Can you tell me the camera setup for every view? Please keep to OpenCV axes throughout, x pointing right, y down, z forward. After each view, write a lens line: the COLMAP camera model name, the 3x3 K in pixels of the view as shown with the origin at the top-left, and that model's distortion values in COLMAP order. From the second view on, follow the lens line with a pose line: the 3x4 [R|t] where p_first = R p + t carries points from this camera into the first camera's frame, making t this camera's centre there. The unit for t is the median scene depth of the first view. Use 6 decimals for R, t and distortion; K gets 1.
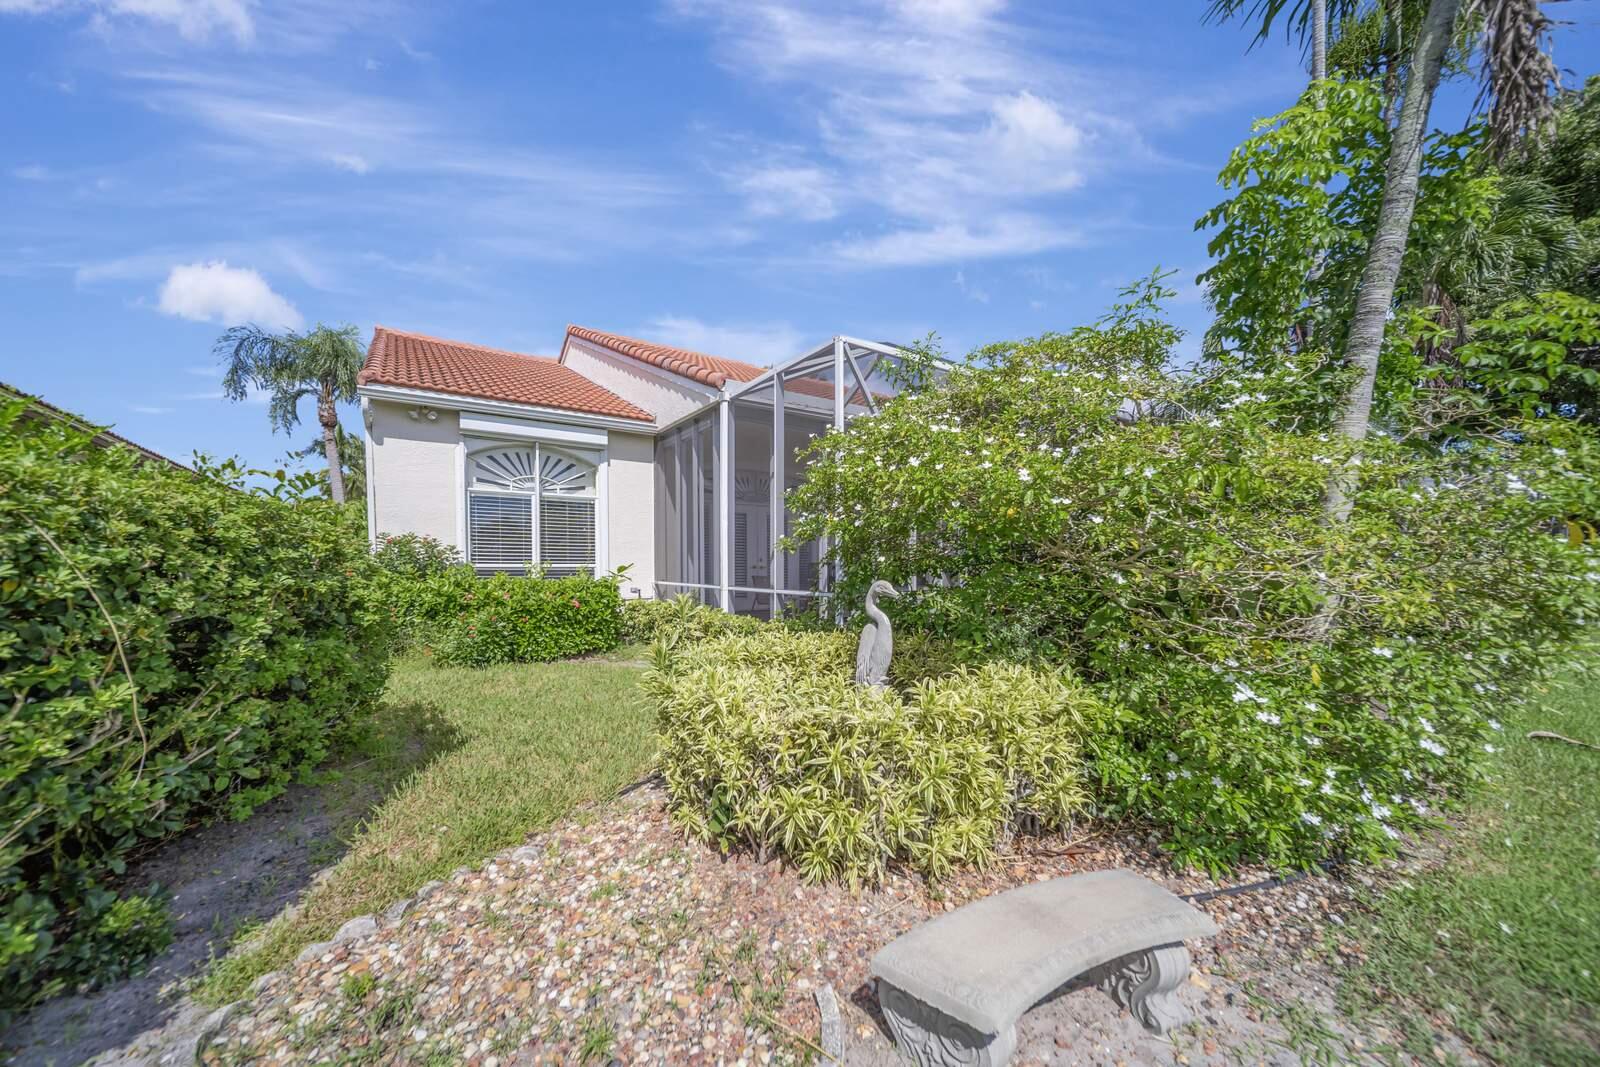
lens RADIAL K [[570.5, 0, 800.0], [0, 570.5, 533.5], [0, 0, 1]] dist [0.000343, -0.000151]
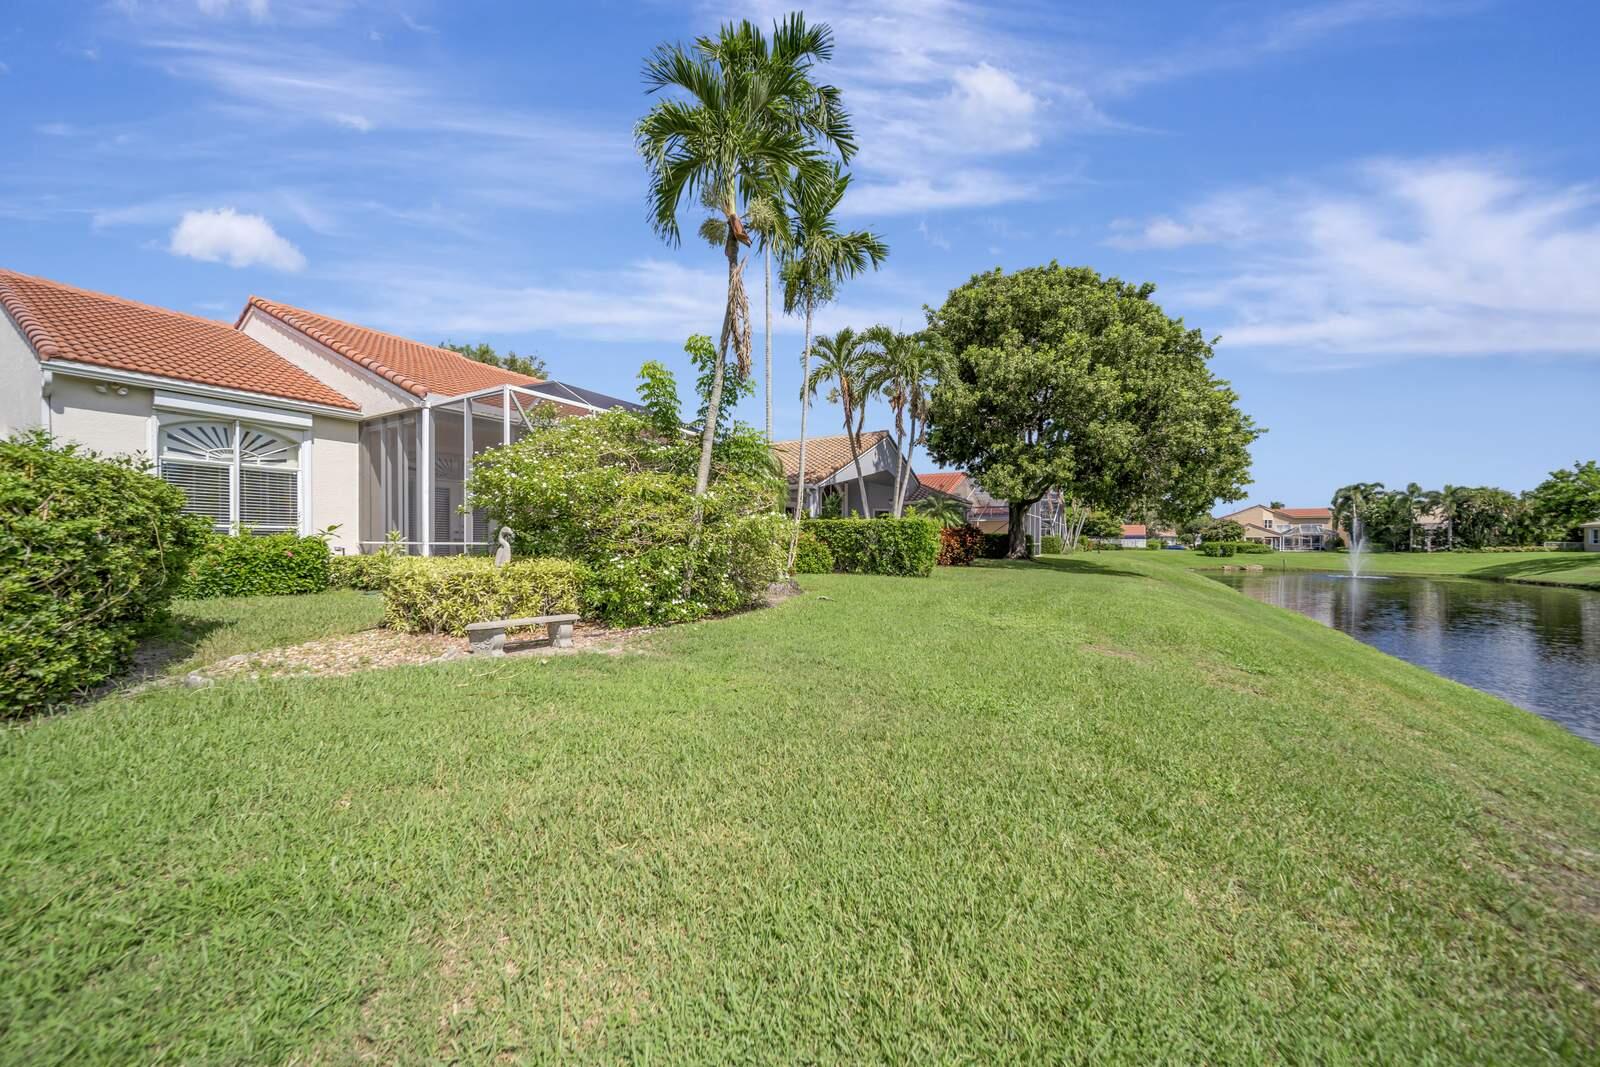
lens RADIAL K [[570.5, 0, 800.0], [0, 570.5, 533.5], [0, 0, 1]] dist [0.000343, -0.000151]
pose [[0.906821, 0.010921, 0.421375, 0.097959], [-0.026932, 0.999123, 0.032065, 0.003473], [-0.420655, -0.040426, 0.906320, -0.576173]]
